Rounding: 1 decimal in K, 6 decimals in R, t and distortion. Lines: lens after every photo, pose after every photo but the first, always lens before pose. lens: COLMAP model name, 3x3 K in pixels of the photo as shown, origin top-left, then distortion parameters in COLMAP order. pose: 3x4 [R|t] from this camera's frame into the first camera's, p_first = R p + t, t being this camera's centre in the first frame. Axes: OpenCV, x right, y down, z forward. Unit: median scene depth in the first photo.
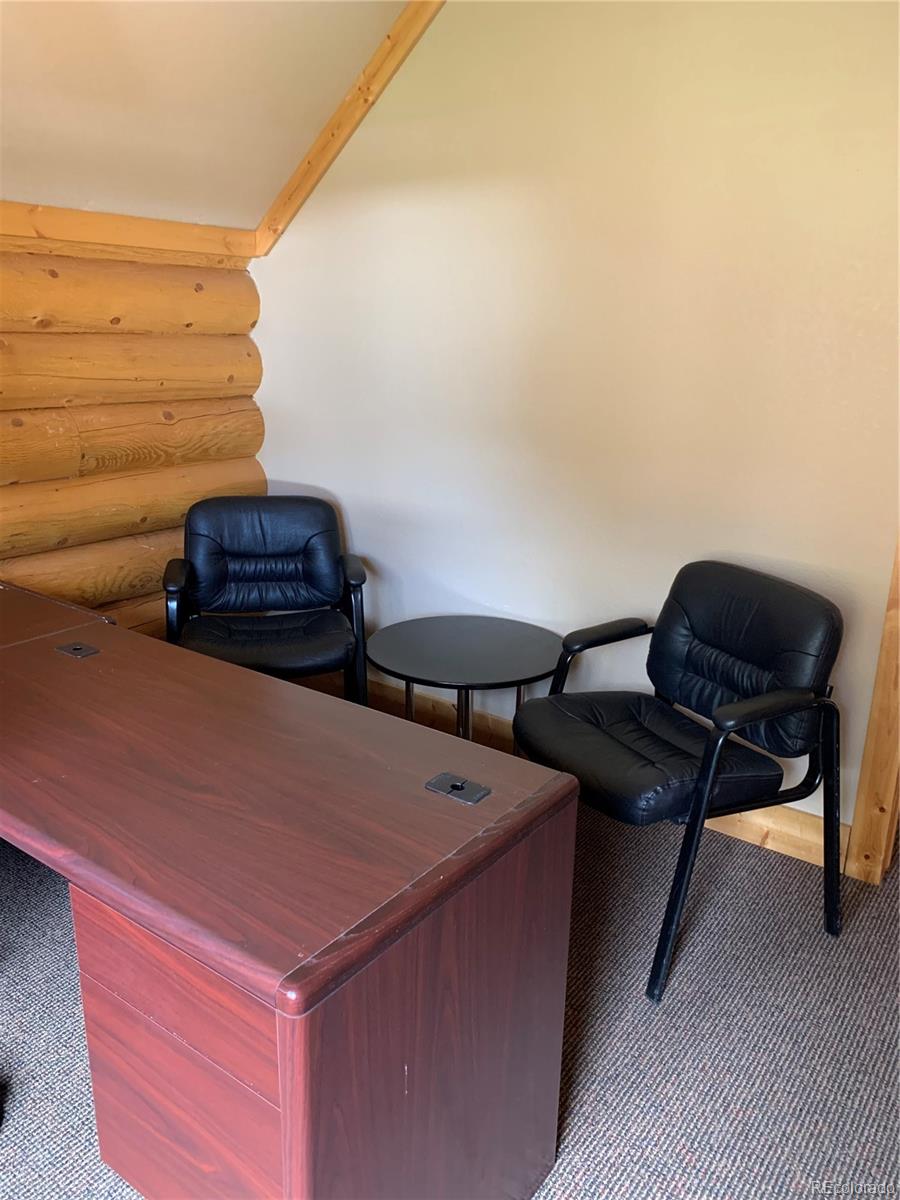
lens RADIAL K [[906.6, 0, 450.8], [0, 906.6, 598.6], [0, 0, 1]] dist [0.021560, -0.025989]
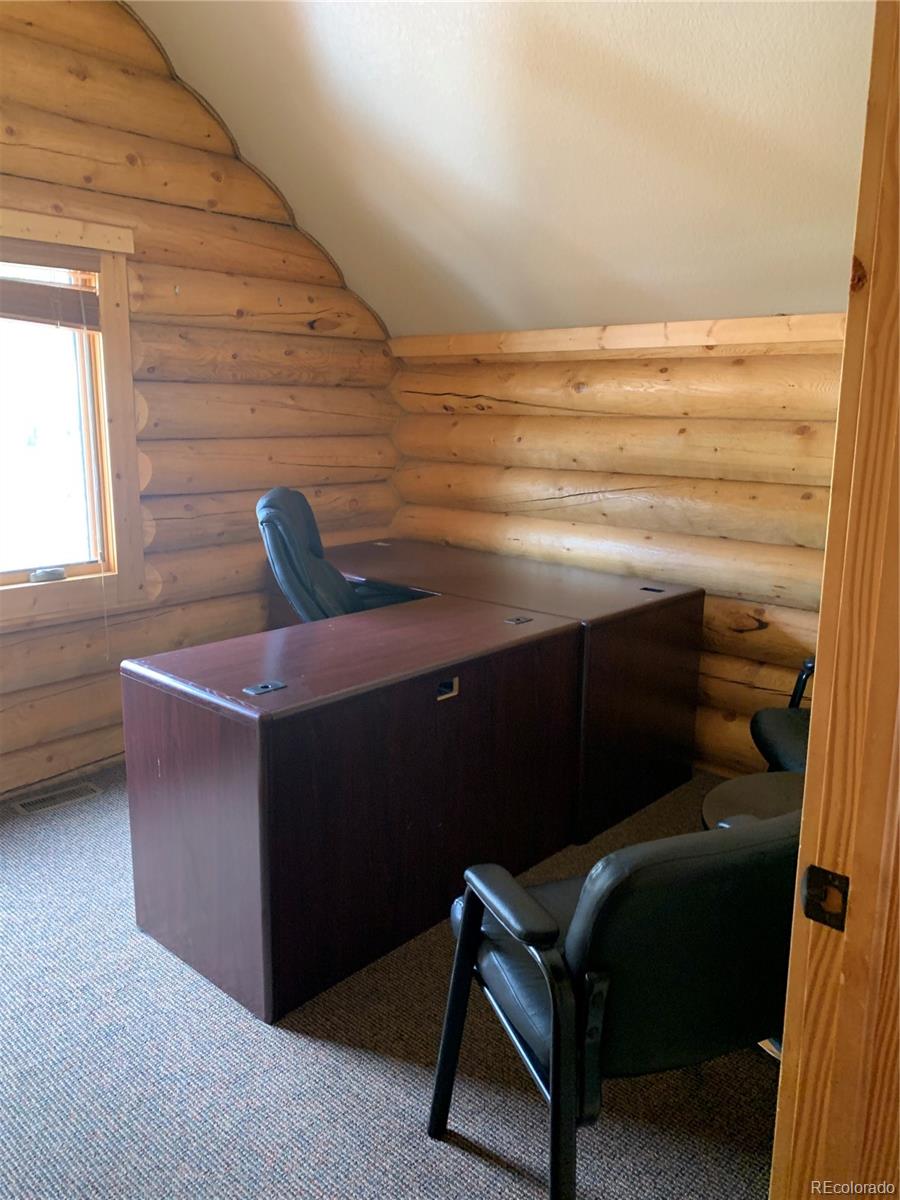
lens RADIAL K [[906.6, 0, 439.4], [0, 906.6, 599.8], [0, 0, 1]] dist [0.021560, -0.025989]
pose [[-0.109089, 0.193753, -0.974966, 1.221473], [-0.302202, 0.927930, 0.218219, -0.300702], [0.946981, 0.318442, -0.042675, 1.071092]]
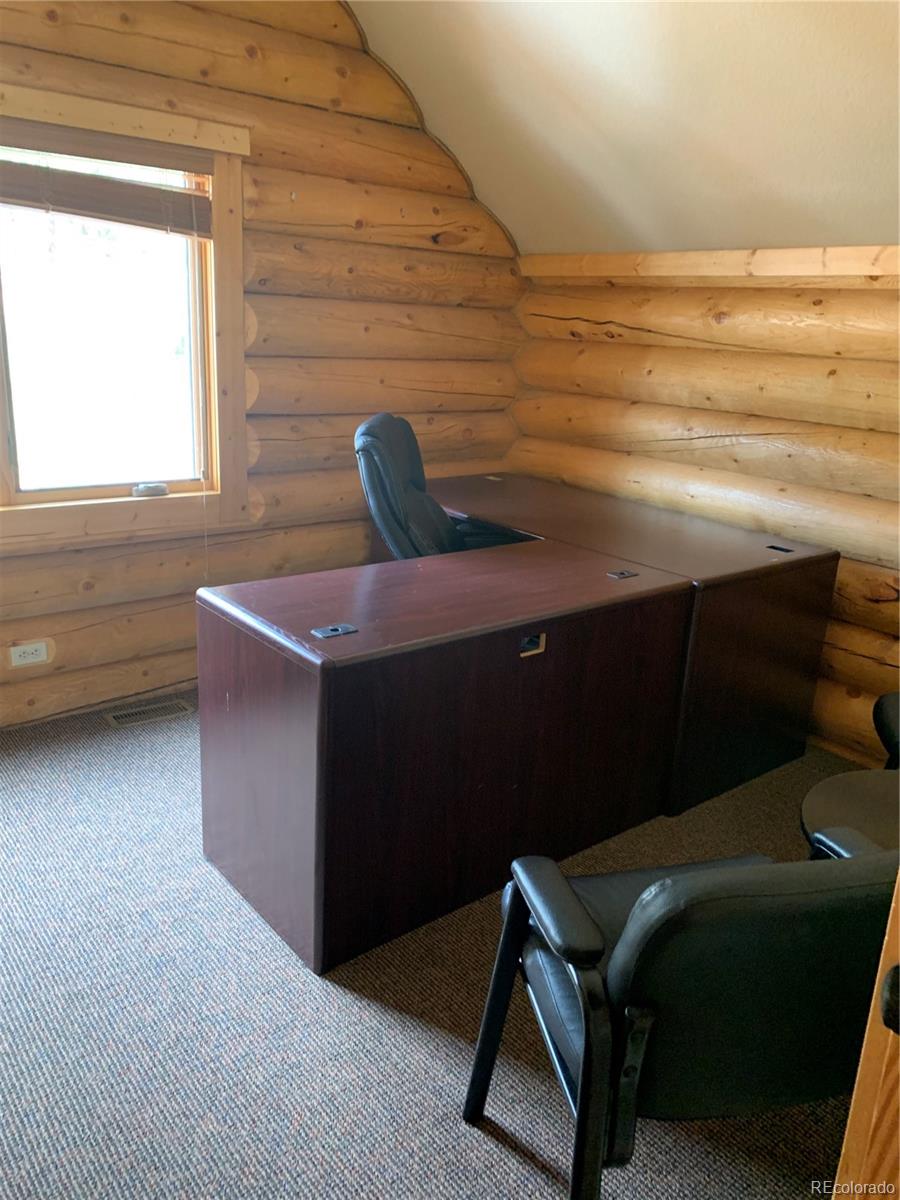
lens RADIAL K [[906.6, 0, 454.4], [0, 906.6, 599.7], [0, 0, 1]] dist [0.021560, -0.025989]
pose [[-0.245508, 0.257115, -0.934675, 1.098367], [-0.334300, 0.882582, 0.330594, -0.321218], [0.909928, 0.393626, -0.130728, 1.110678]]
